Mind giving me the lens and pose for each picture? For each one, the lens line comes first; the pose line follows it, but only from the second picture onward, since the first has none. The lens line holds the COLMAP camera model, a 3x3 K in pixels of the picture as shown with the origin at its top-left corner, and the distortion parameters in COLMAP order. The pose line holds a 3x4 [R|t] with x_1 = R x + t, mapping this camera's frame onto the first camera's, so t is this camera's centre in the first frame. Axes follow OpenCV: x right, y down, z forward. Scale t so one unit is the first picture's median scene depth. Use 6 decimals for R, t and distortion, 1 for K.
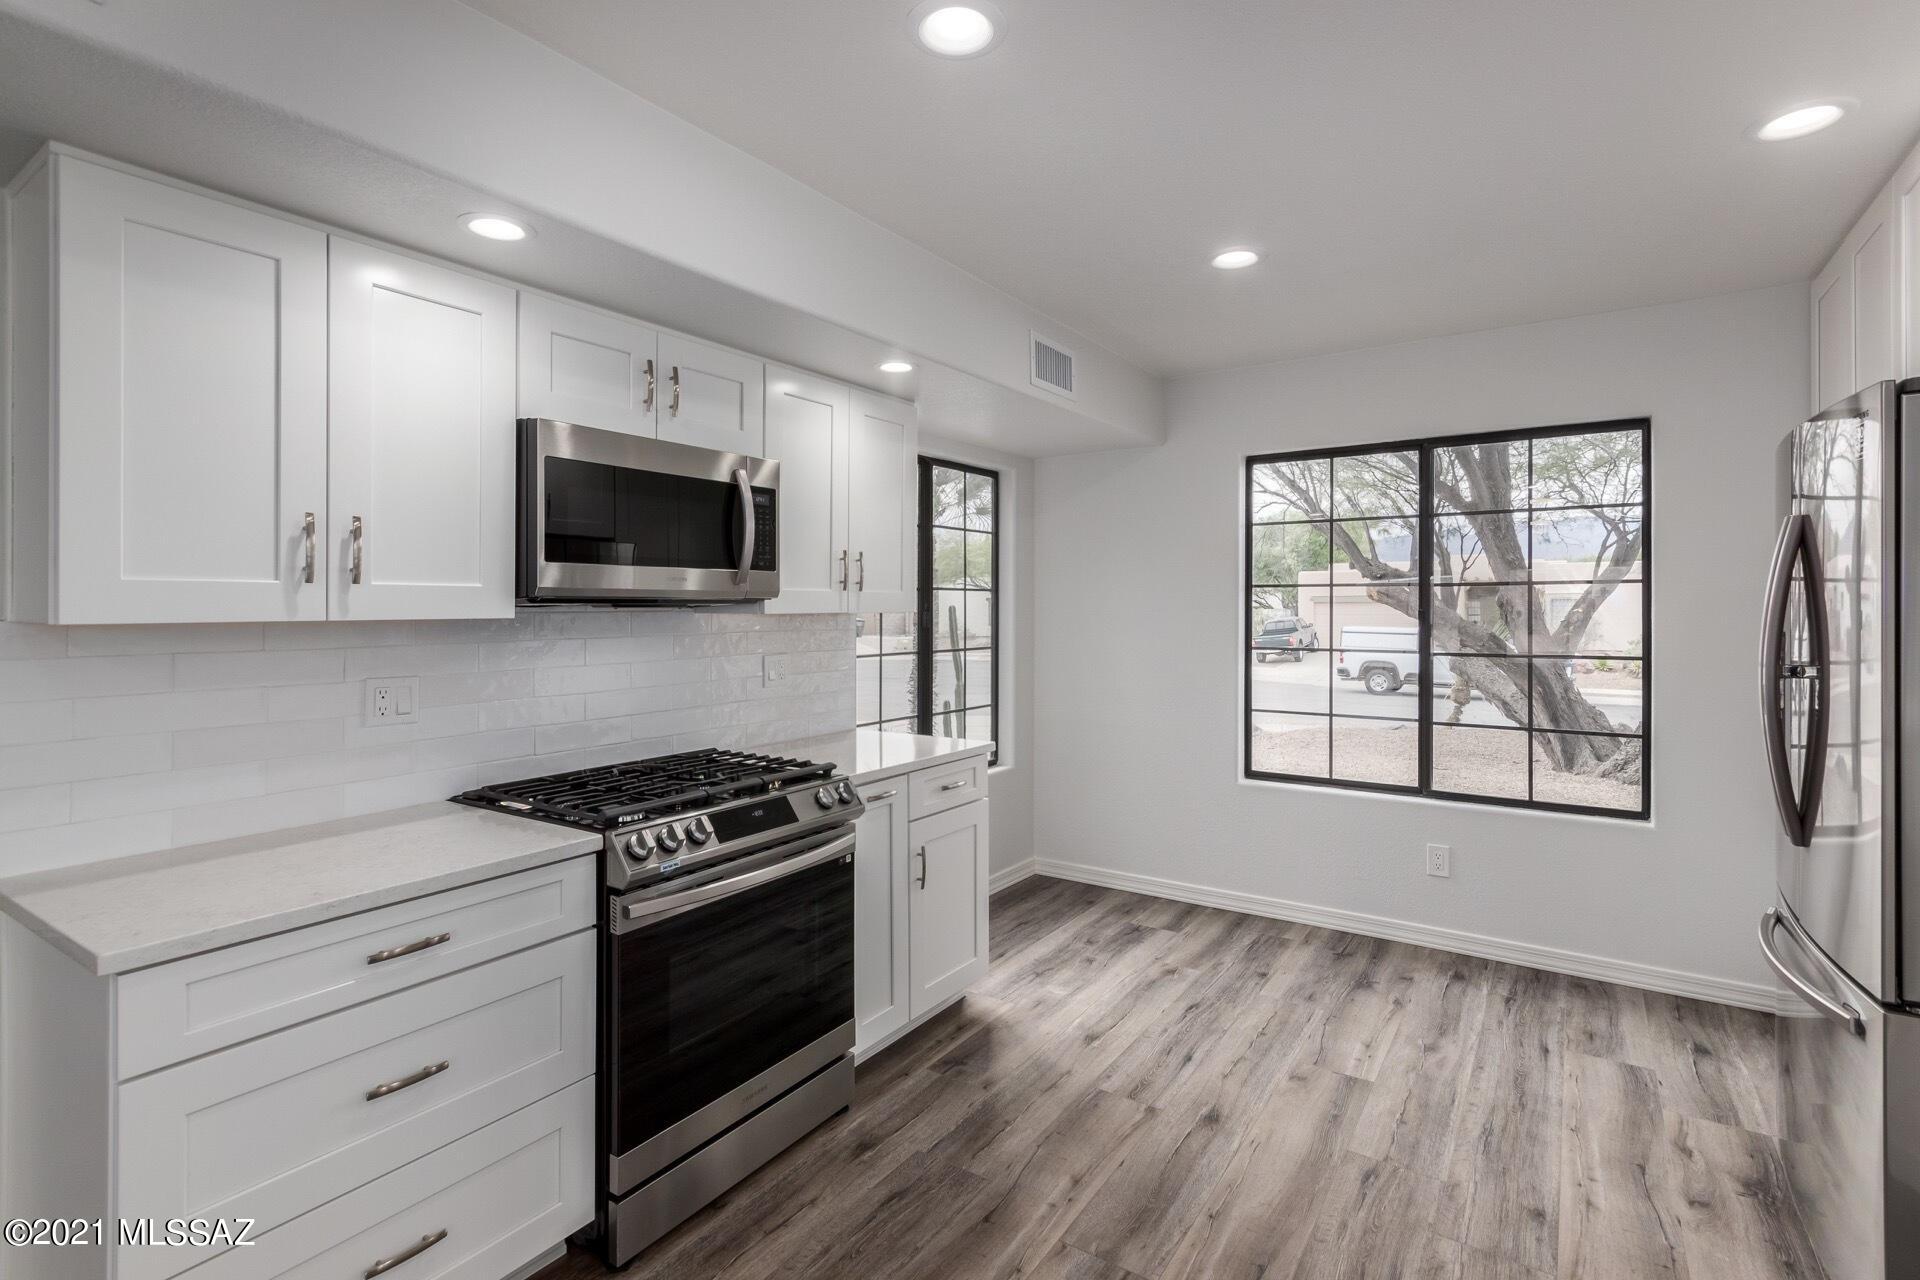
lens RADIAL K [[900.5, 0, 957.3], [0, 900.5, 593.6], [0, 0, 1]] dist [0.005117, -0.000139]
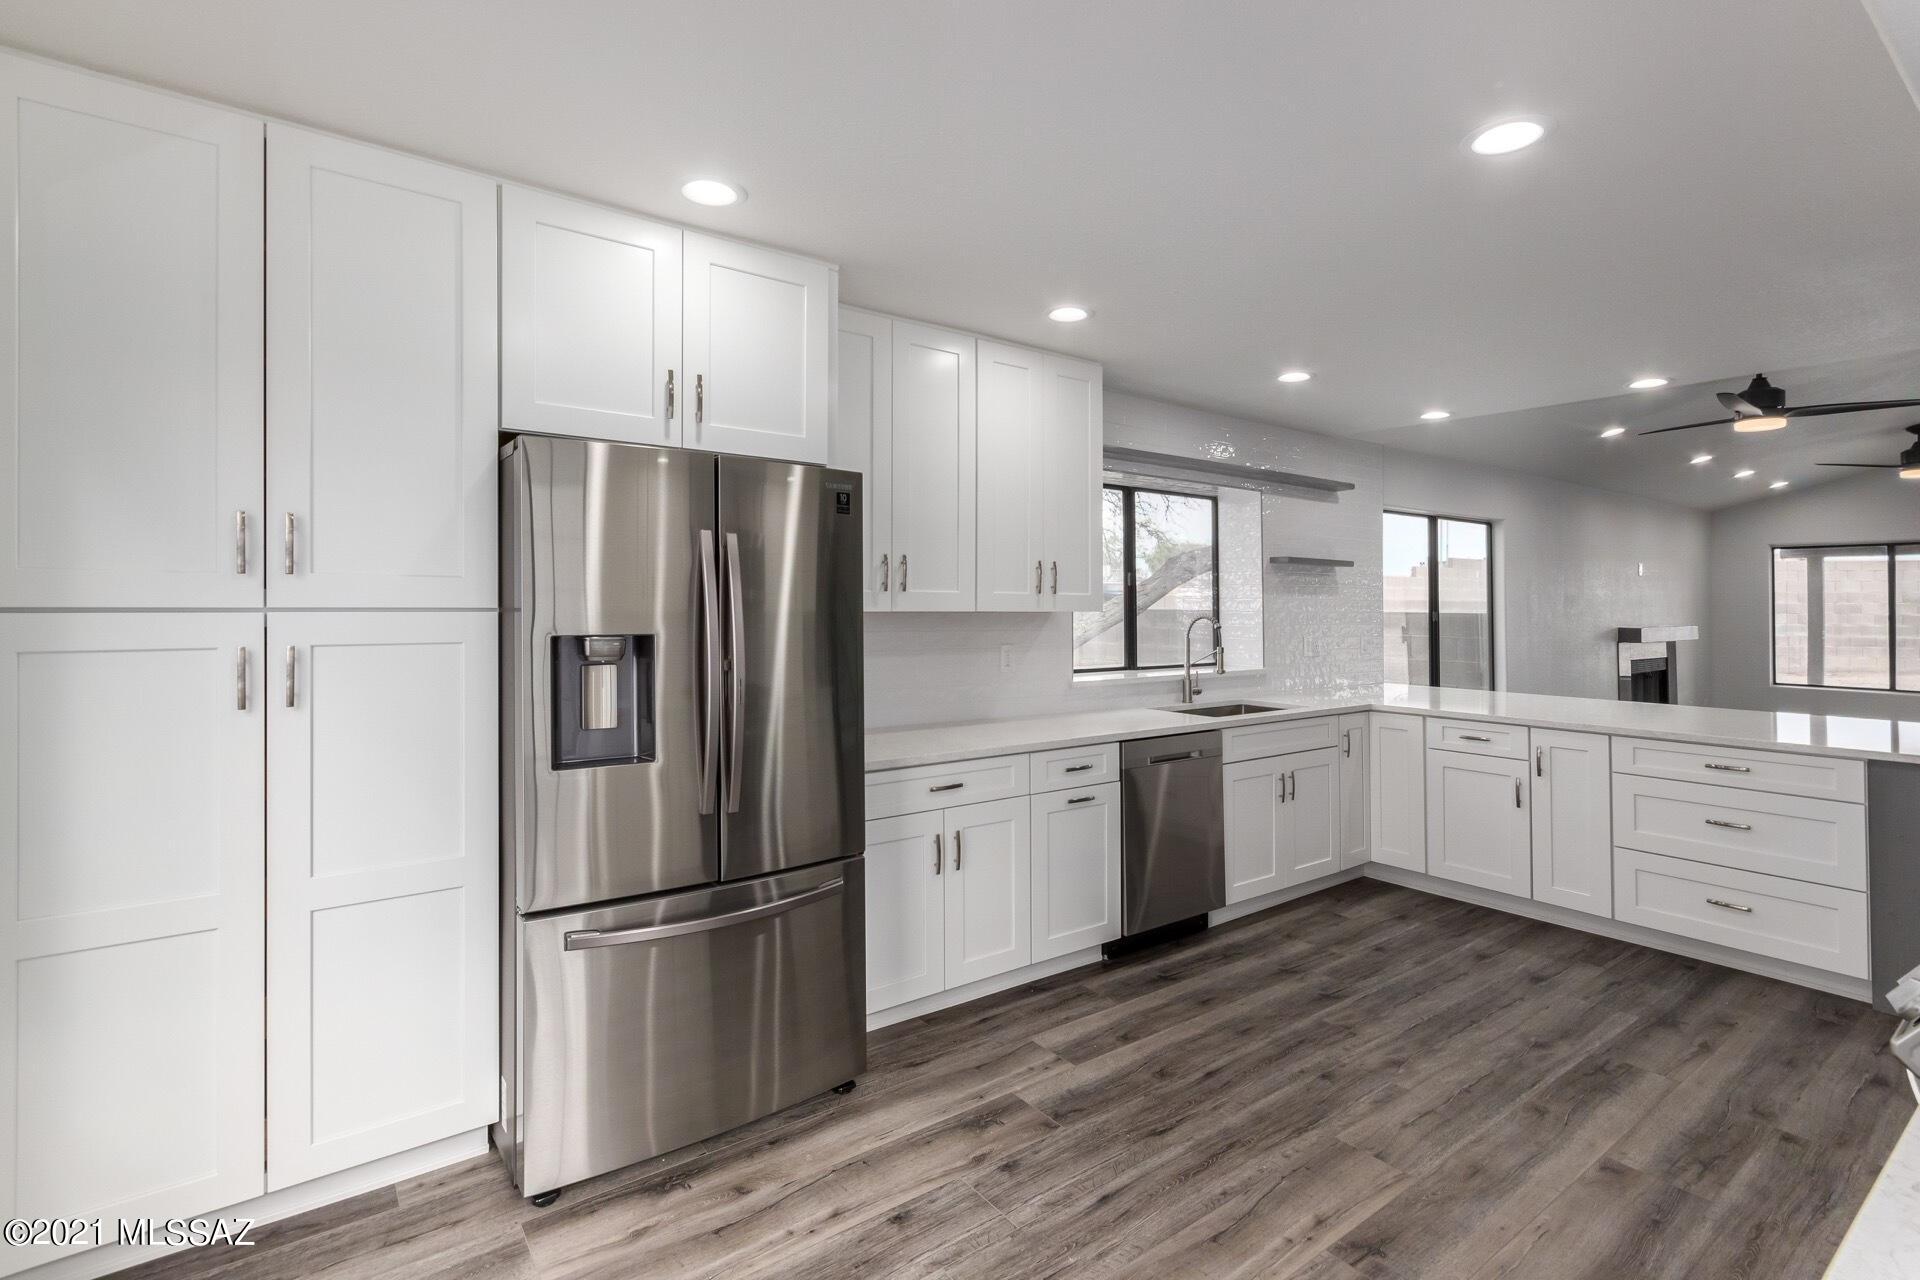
lens RADIAL K [[900.5, 0, 968.6], [0, 900.5, 614.4], [0, 0, 1]] dist [0.005117, -0.000139]
pose [[-0.947353, -0.004482, 0.320160, 0.201952], [-0.006969, 0.999954, -0.006623, 0.019515], [-0.320116, -0.008505, -0.947340, 1.544068]]
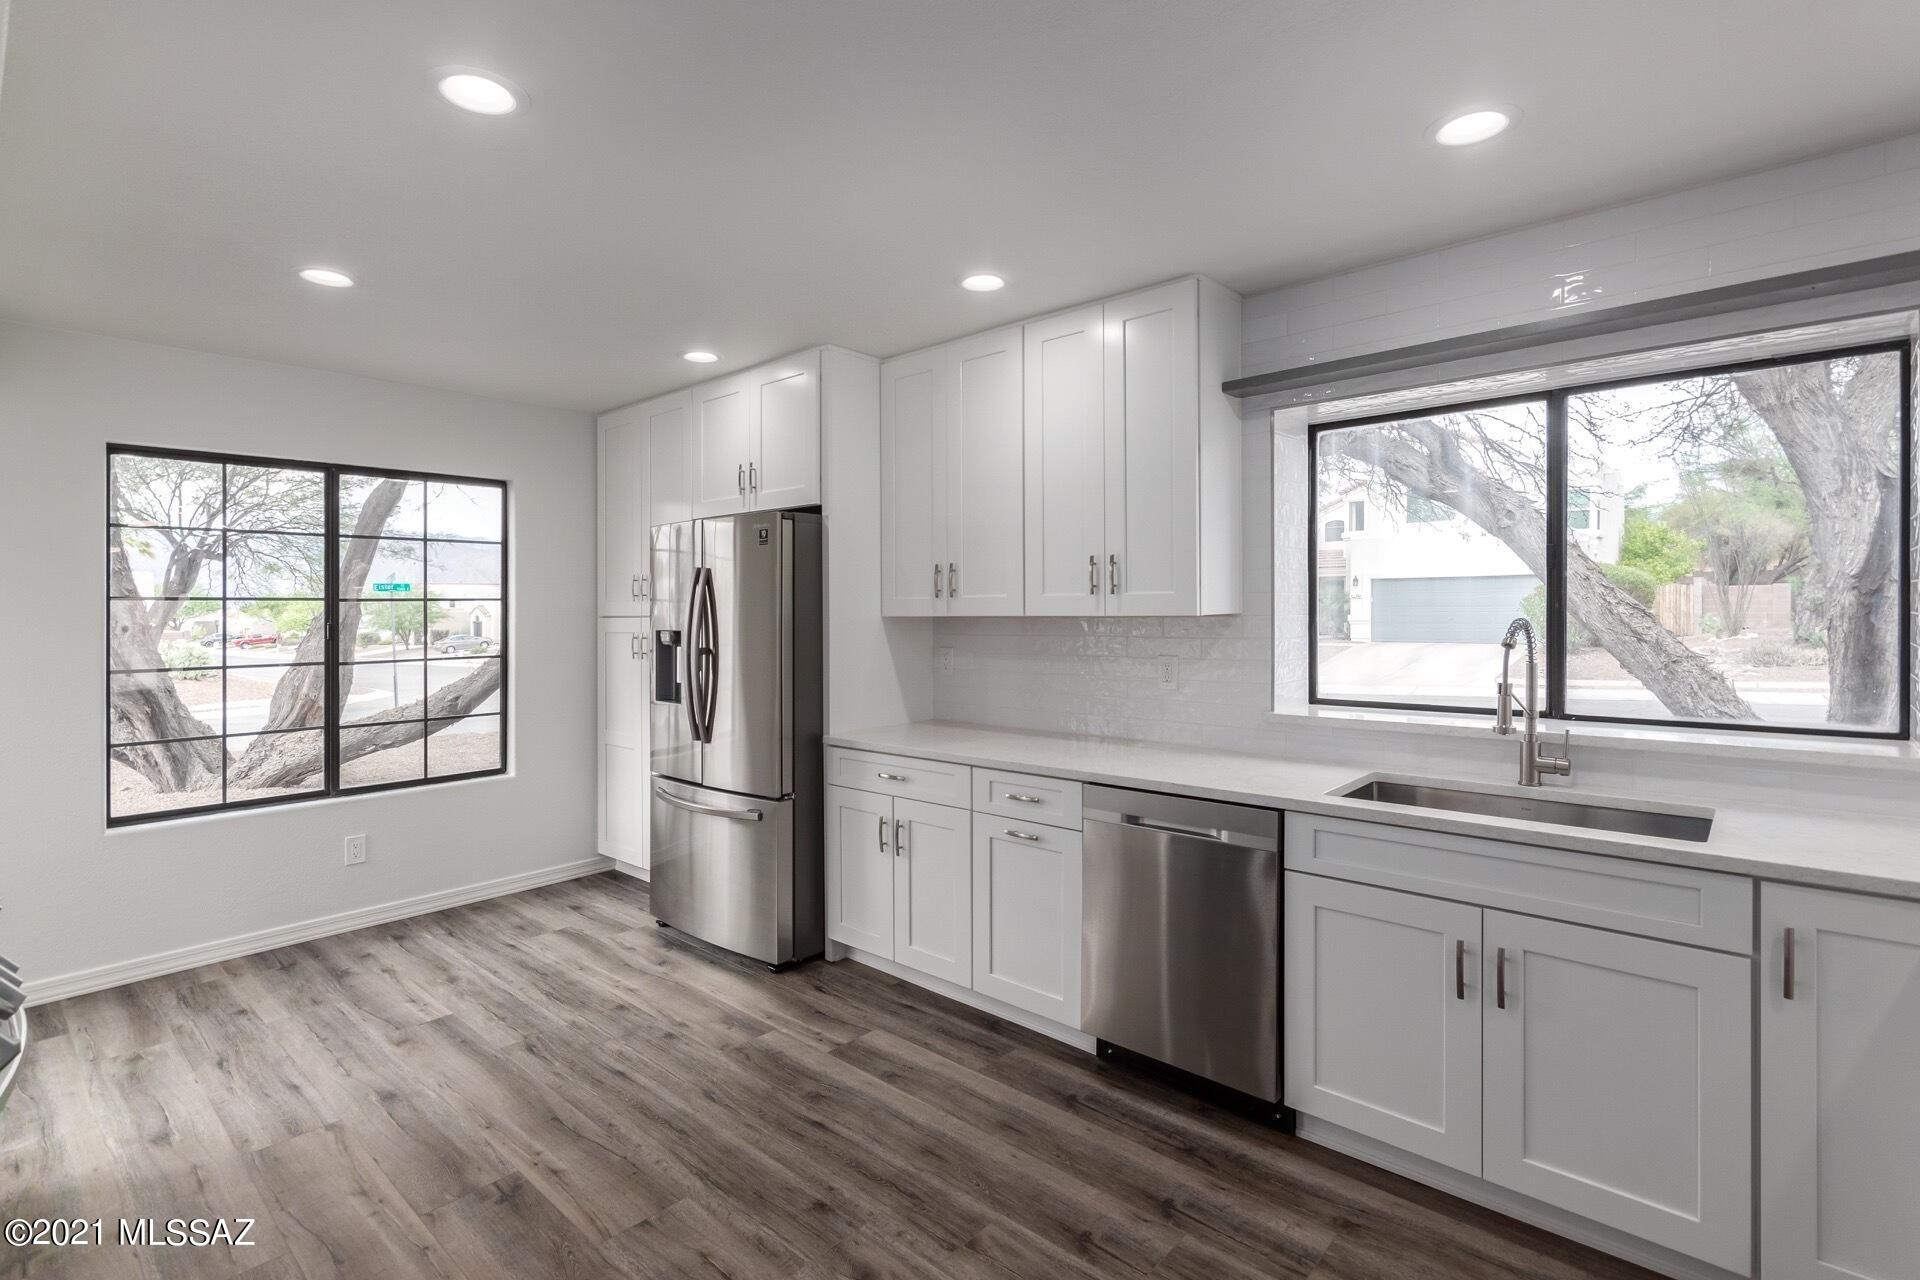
lens RADIAL K [[900.5, 0, 963.0], [0, 900.5, 623.1], [0, 0, 1]] dist [0.005117, -0.000139]
pose [[0.122103, -0.013760, 0.992422, -0.658598], [-0.005502, 0.999879, 0.014541, -0.001783], [-0.992502, -0.007236, 0.122013, 0.184027]]
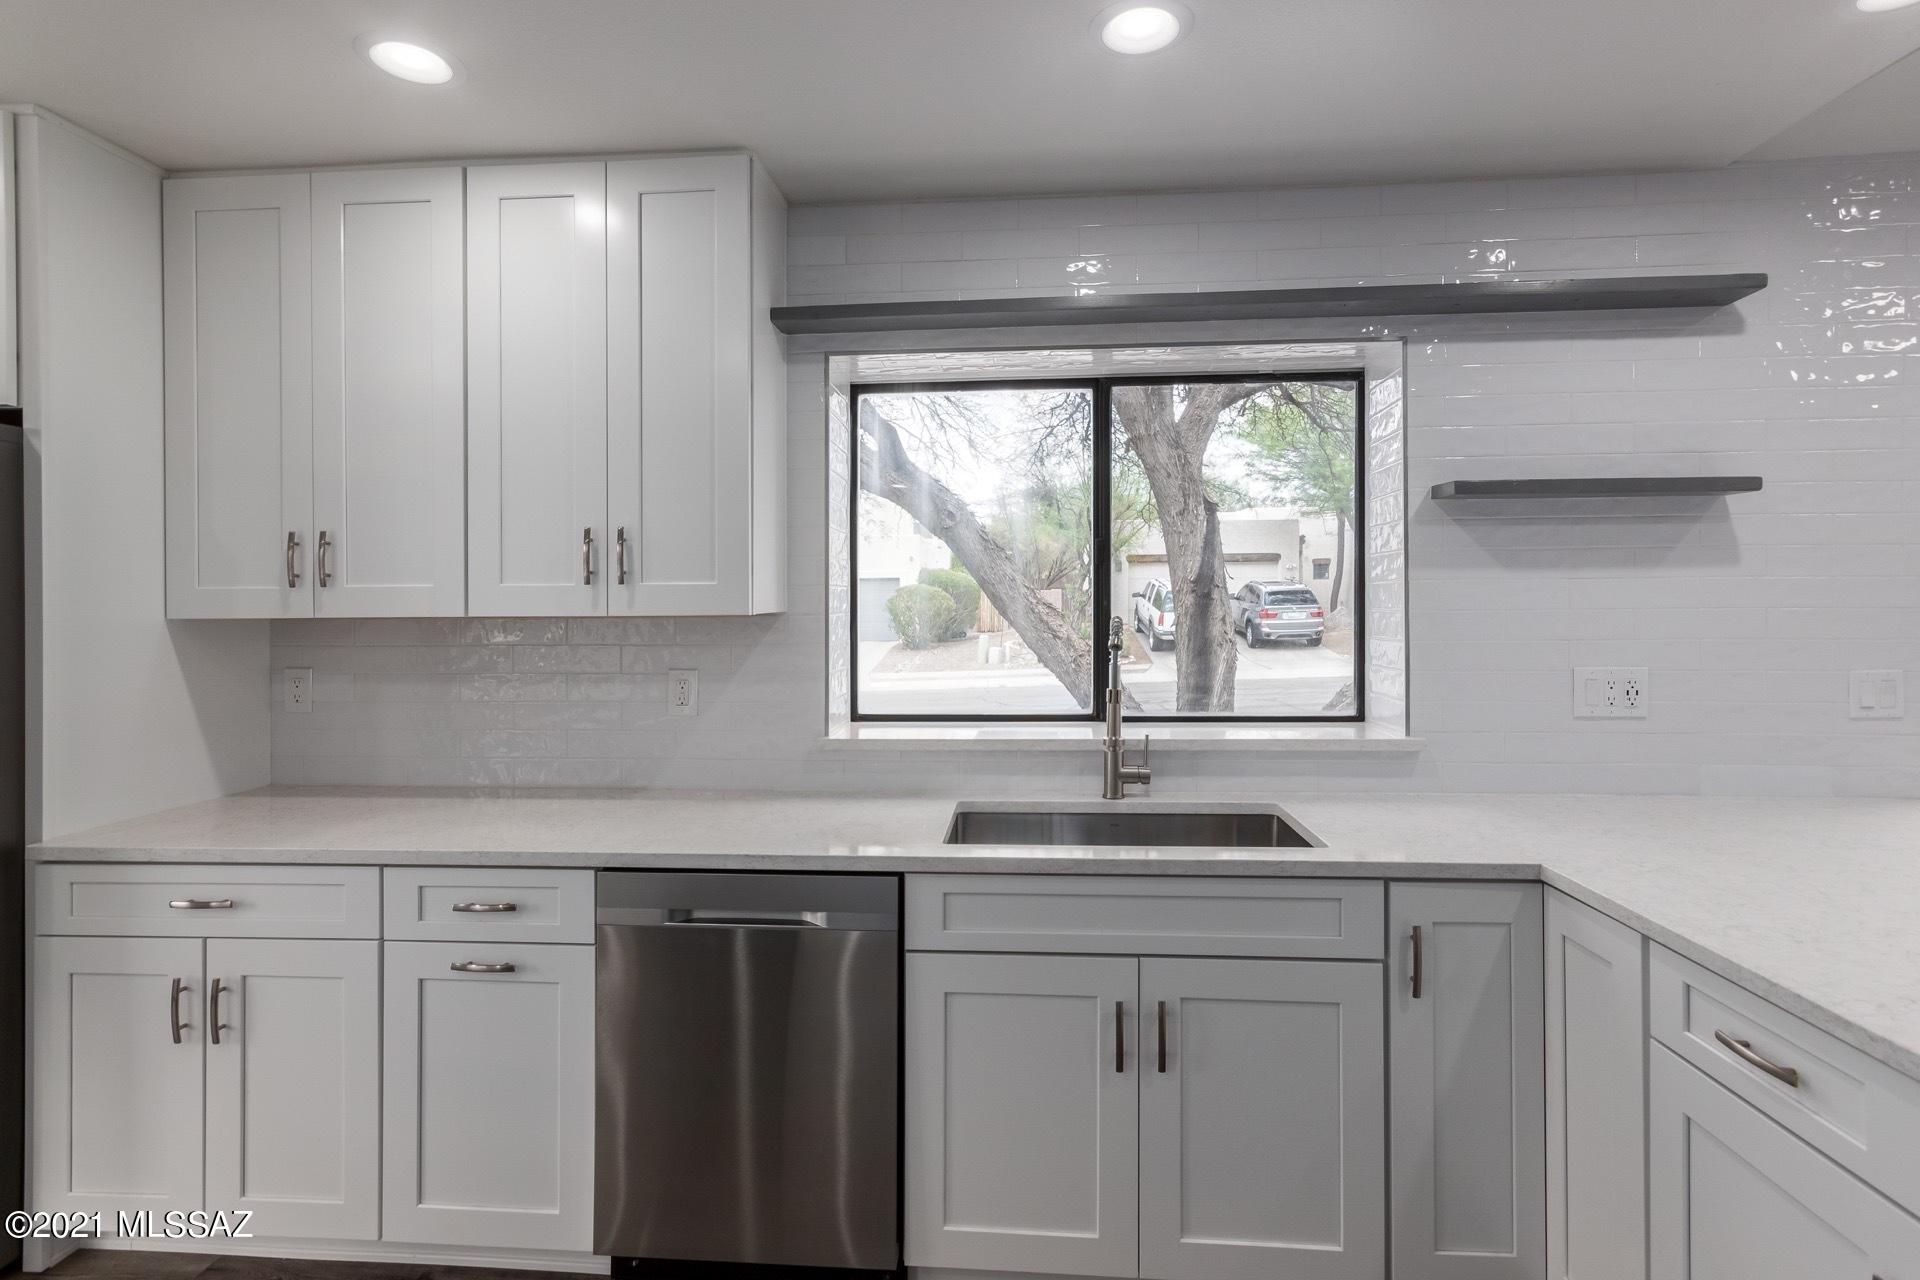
lens RADIAL K [[967.8, 0, 970.0], [0, 967.8, 610.4], [0, 0, 1]] dist [0.004575, 0.003543]
pose [[-0.499477, 0.000830, 0.866327, -0.381916], [-0.003934, 0.999987, -0.003226, 0.001388], [-0.866318, -0.005020, -0.499467, 0.297568]]
